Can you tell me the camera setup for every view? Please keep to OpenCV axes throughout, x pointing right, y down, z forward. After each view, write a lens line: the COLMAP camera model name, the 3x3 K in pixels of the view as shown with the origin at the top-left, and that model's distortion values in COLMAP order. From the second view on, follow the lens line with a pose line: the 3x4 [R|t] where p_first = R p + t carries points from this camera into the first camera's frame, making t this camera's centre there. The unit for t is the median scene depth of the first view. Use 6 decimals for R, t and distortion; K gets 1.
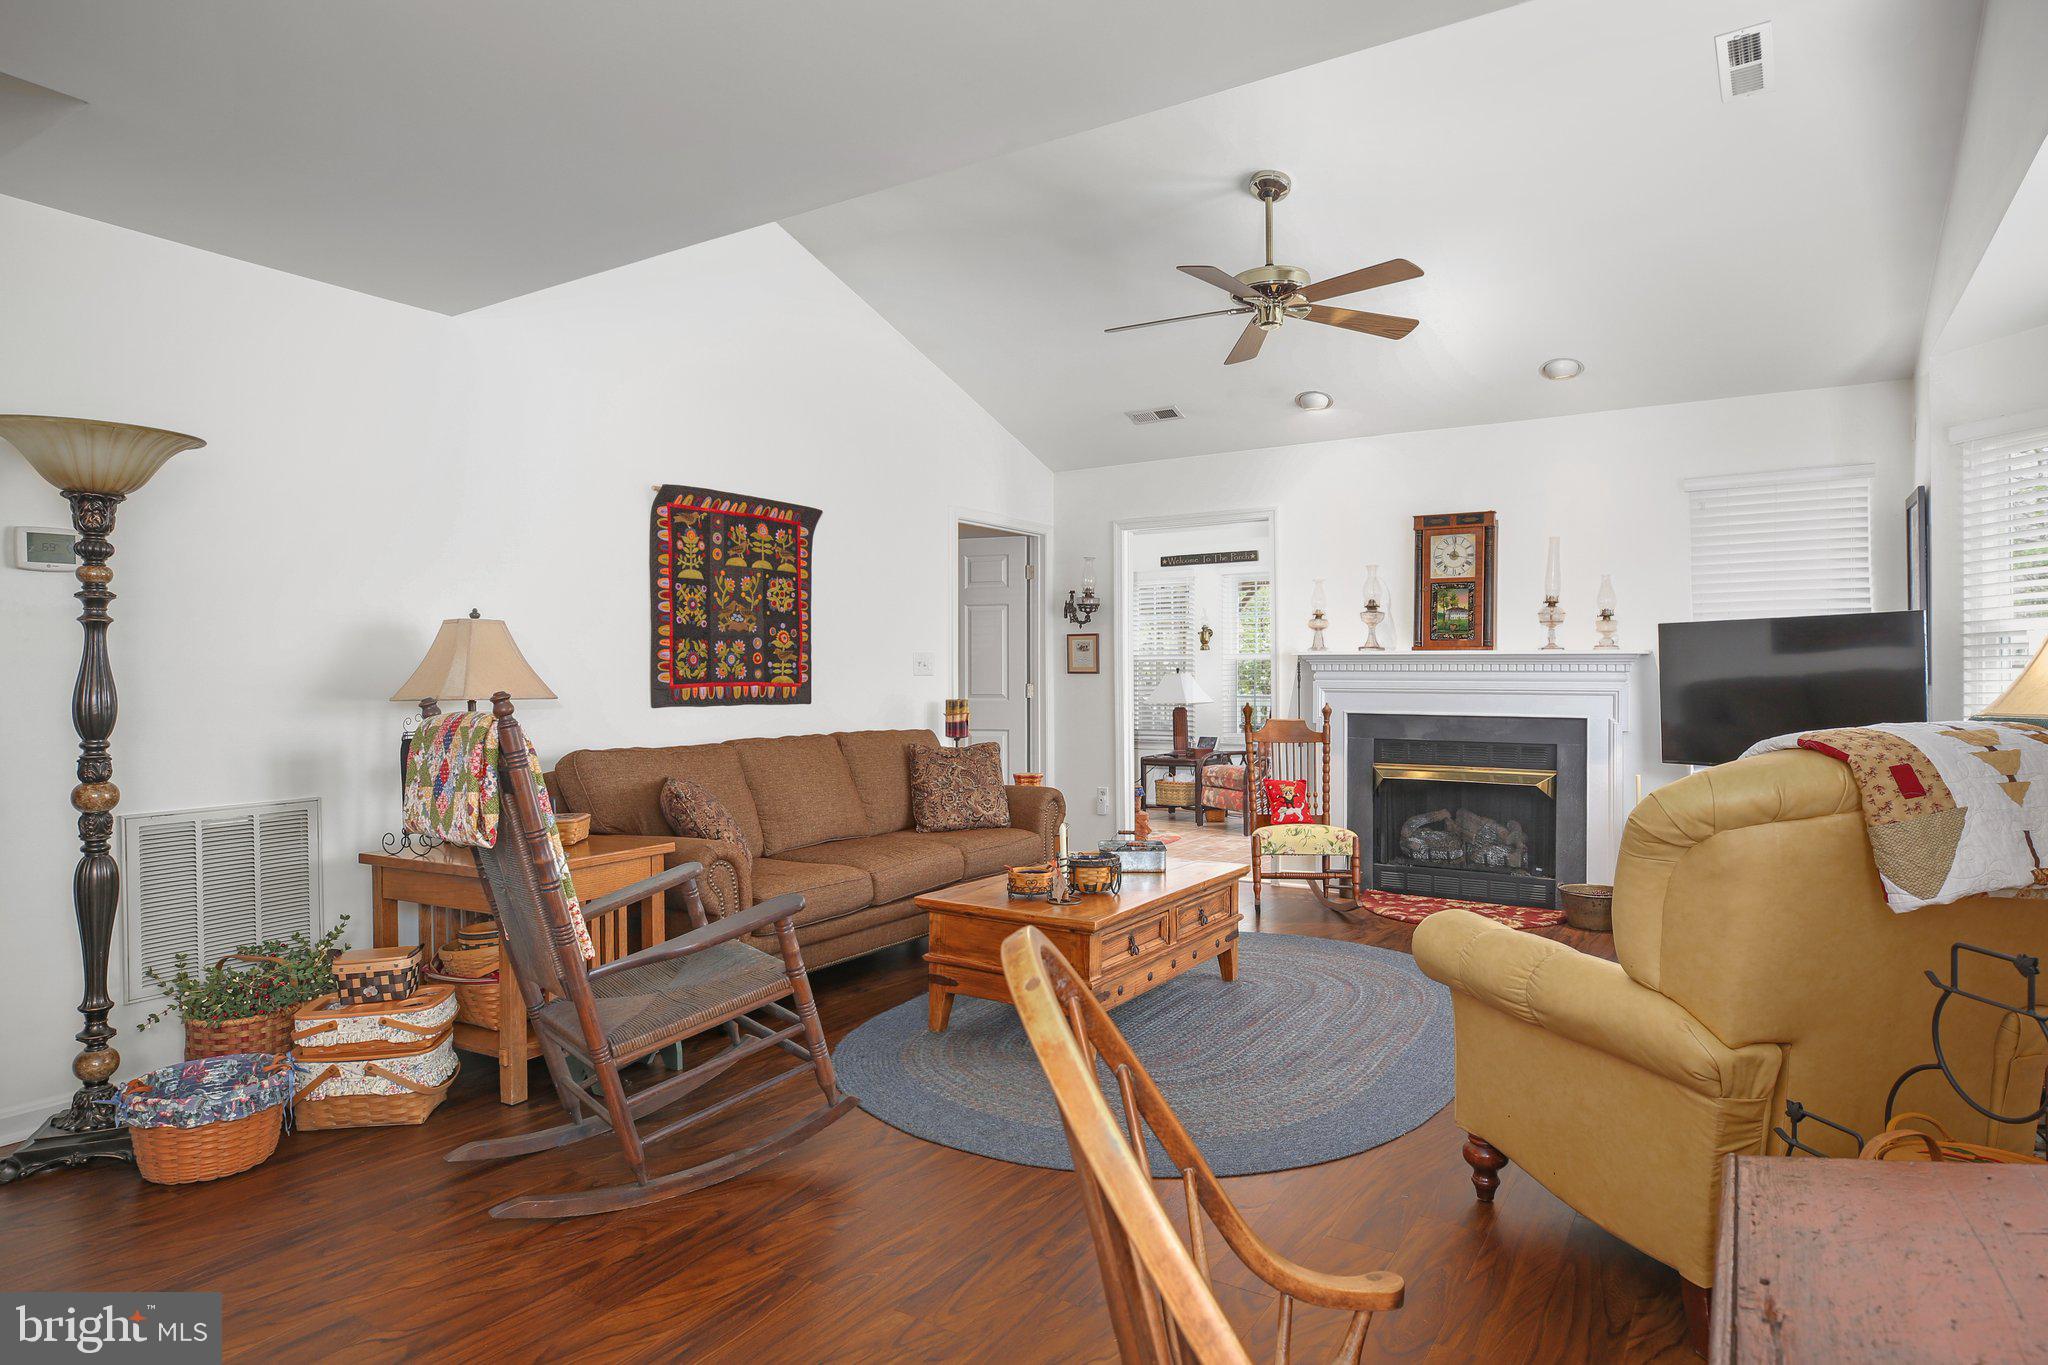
lens RADIAL K [[1184.6, 0, 1034.1], [0, 1184.6, 697.2], [0, 0, 1]] dist [-0.002556, 0.003343]
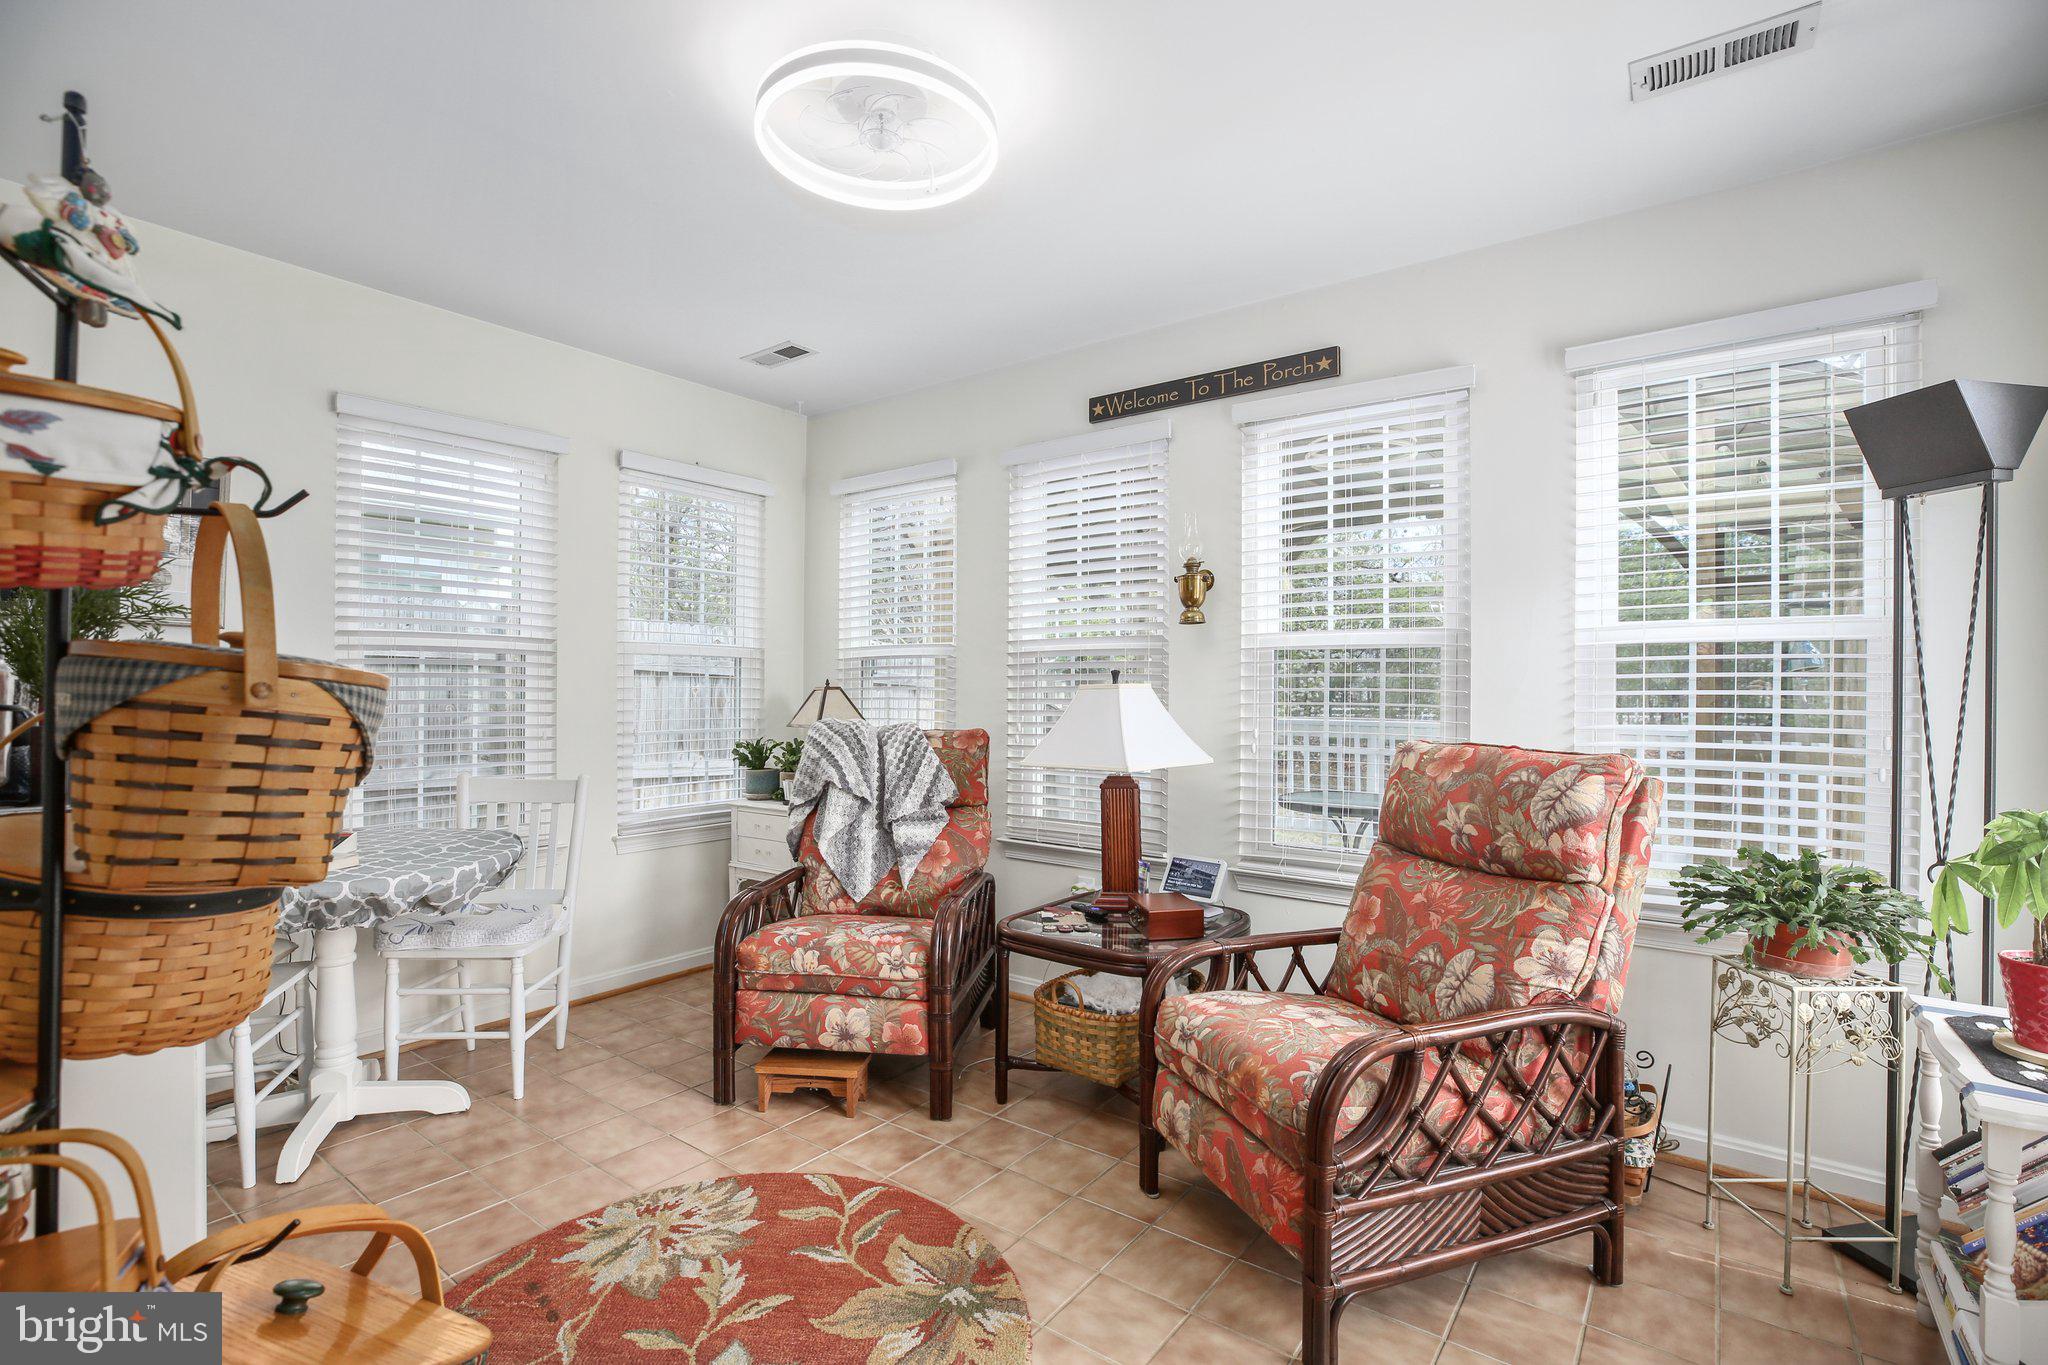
lens RADIAL K [[942.2, 0, 1036.4], [0, 942.2, 678.6], [0, 0, 1]] dist [-0.008705, -0.000149]
pose [[0.996471, 0.013250, -0.082891, 0.121690], [-0.015087, 0.999653, -0.021576, -0.015193], [0.082576, 0.022750, 0.996325, 0.707189]]
